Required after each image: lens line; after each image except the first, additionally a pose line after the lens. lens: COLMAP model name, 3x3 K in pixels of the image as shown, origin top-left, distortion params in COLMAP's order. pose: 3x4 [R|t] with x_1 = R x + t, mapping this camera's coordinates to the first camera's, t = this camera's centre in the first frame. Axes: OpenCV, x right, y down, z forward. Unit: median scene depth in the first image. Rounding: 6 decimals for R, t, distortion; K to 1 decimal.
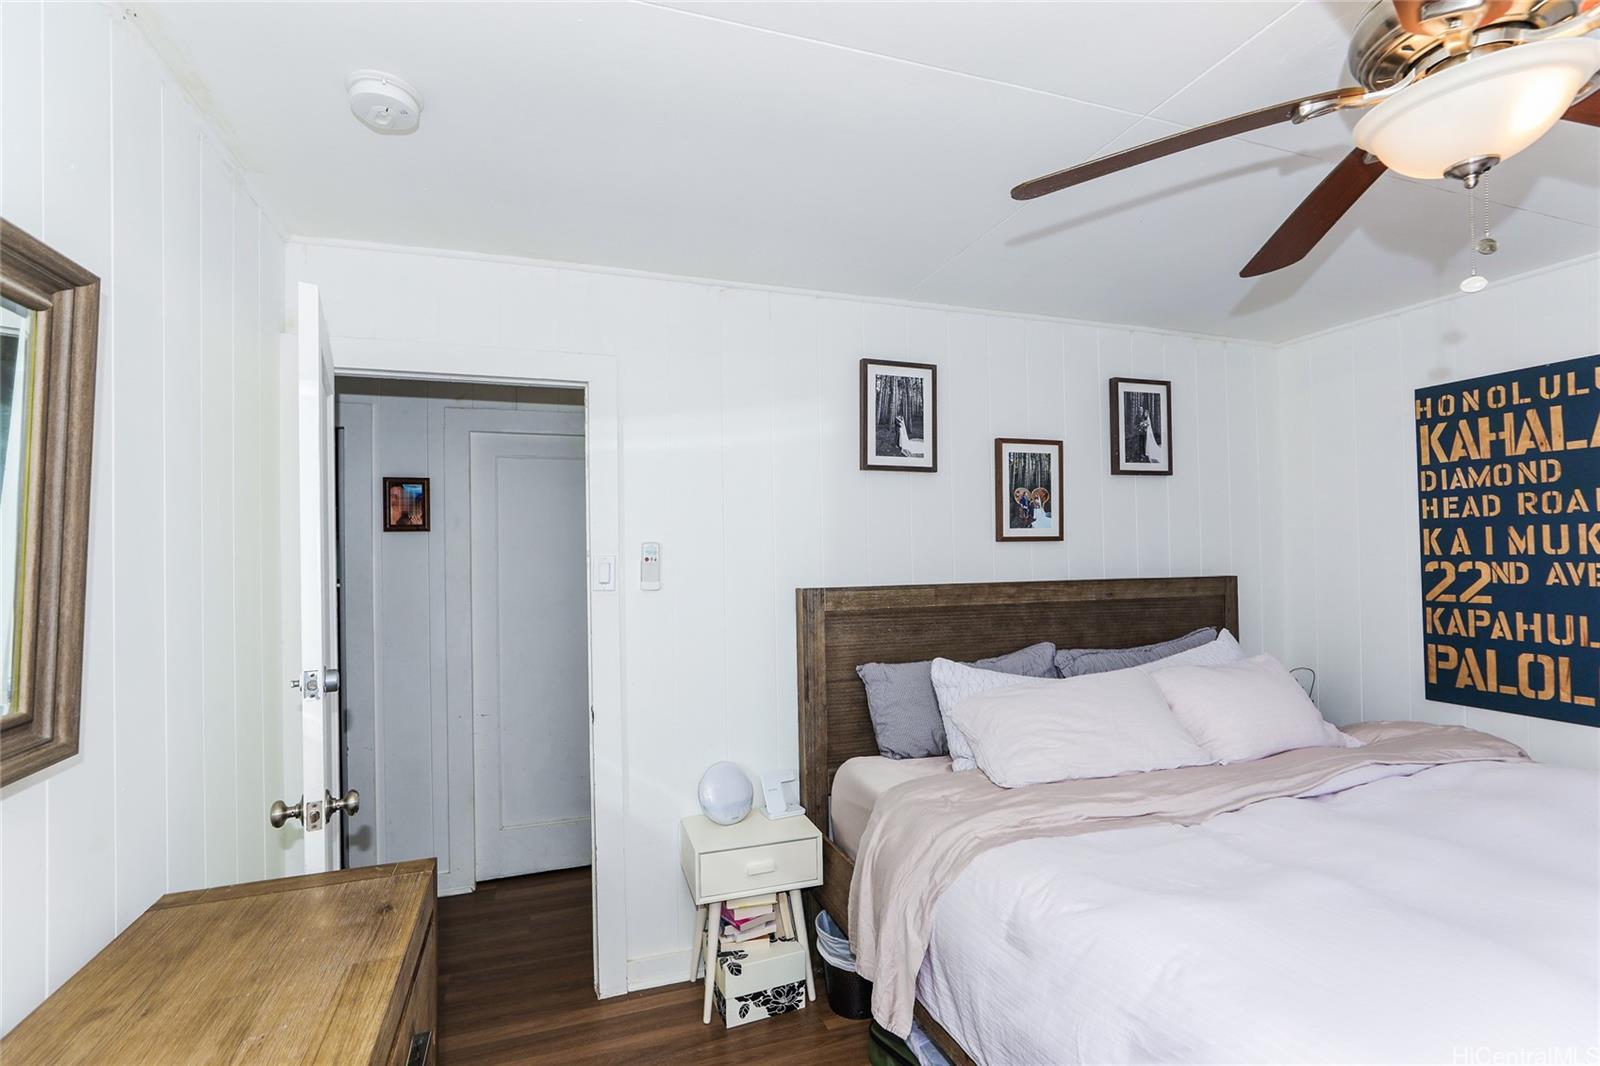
lens RADIAL K [[728.9, 0, 783.2], [0, 728.9, 550.6], [0, 0, 1]] dist [-0.007614, 0.000500]
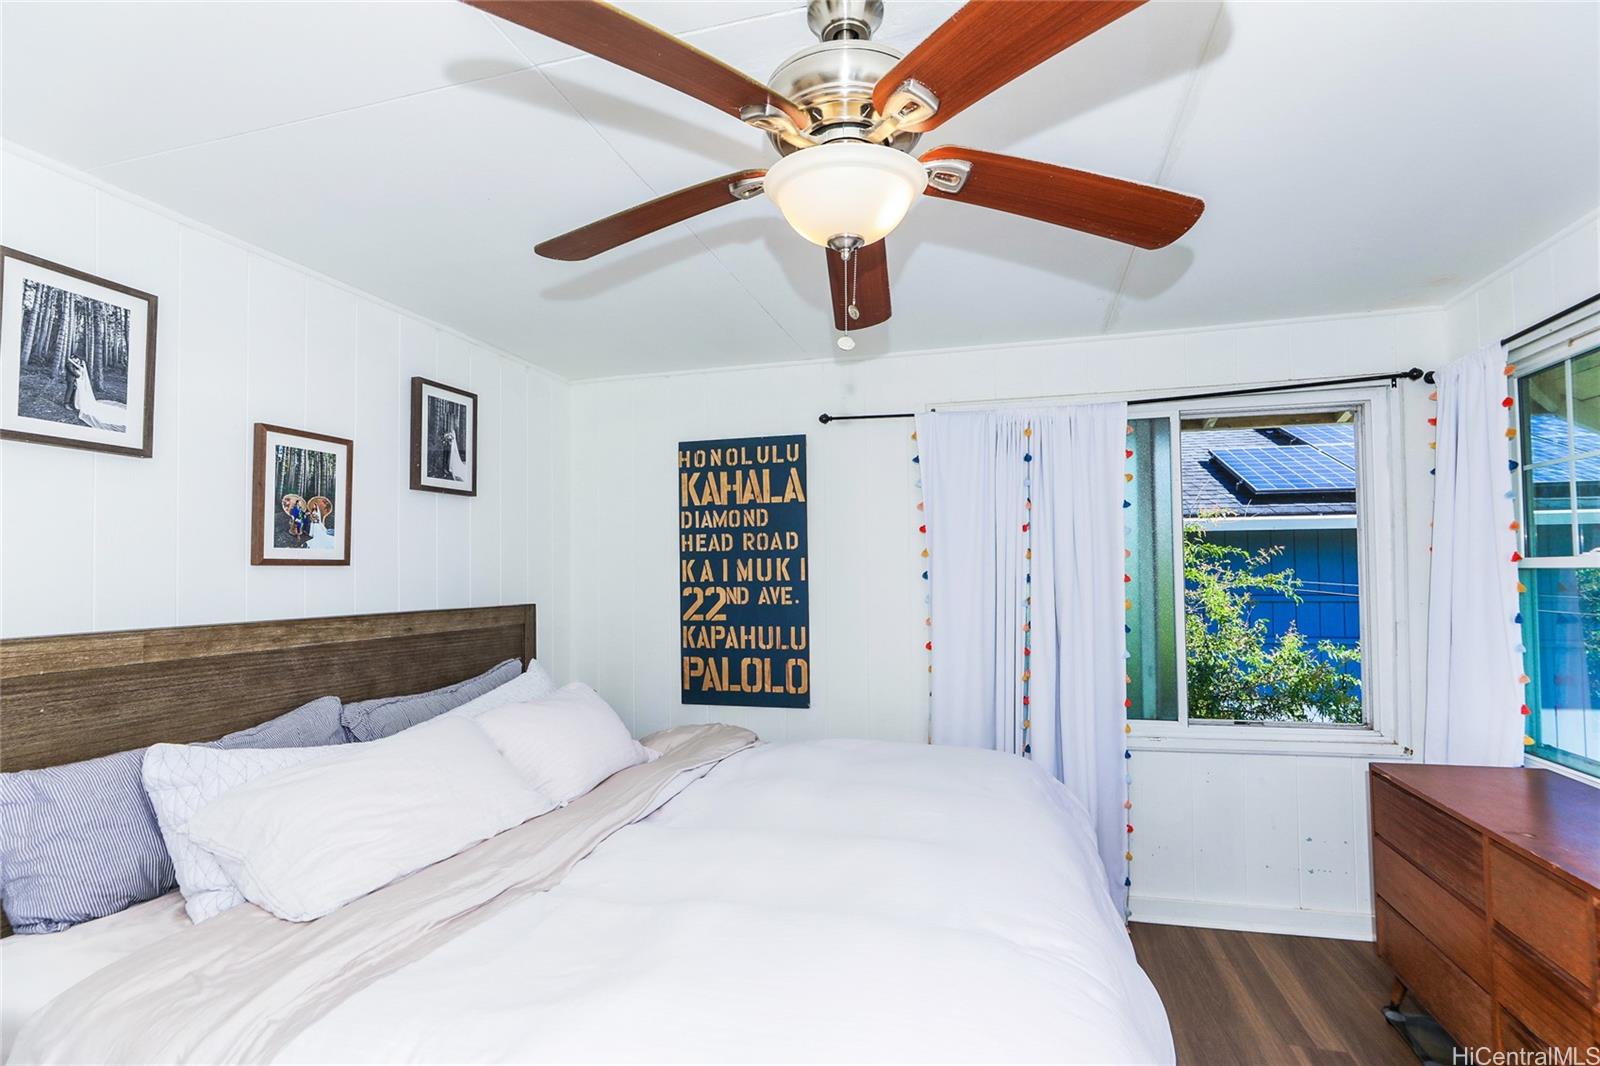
lens RADIAL K [[734.2, 0, 809.6], [0, 734.2, 553.9], [0, 0, 1]] dist [-0.035459, 0.015083]
pose [[0.537544, 0.029846, 0.842707, -0.017600], [0.001240, 0.999344, -0.036185, 0.003885], [-0.843235, 0.020496, 0.537154, 0.178403]]
